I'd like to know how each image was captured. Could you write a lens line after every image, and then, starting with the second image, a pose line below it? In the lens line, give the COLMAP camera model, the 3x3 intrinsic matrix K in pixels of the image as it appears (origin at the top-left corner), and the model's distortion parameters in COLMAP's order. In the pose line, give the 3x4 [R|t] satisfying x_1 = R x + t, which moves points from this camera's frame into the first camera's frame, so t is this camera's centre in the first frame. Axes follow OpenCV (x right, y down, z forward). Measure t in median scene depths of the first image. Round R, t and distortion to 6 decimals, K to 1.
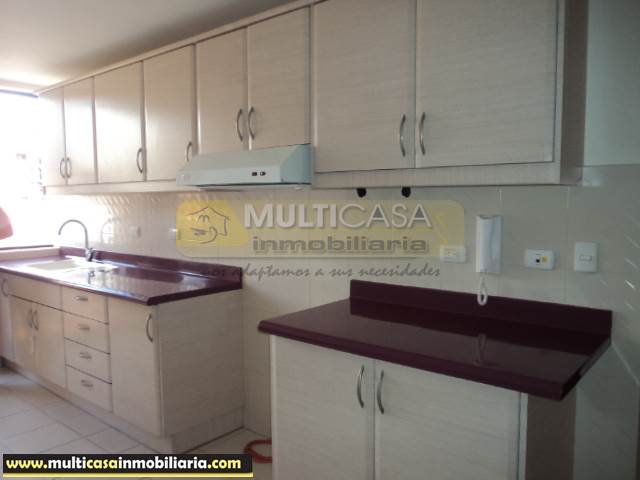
lens RADIAL K [[538.1, 0, 320.0], [0, 538.1, 240.0], [0, 0, 1]] dist [0.005724, 0.002027]
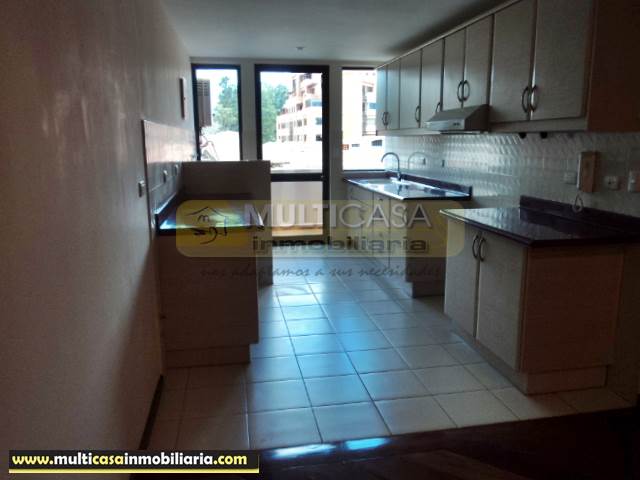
lens RADIAL K [[538.1, 0, 320.0], [0, 538.1, 240.0], [0, 0, 1]] dist [0.005724, 0.002027]
pose [[0.772359, 0.122110, -0.623339, 0.393720], [-0.052886, 0.990303, 0.128467, 0.023970], [0.632981, -0.066257, 0.771327, -0.344664]]
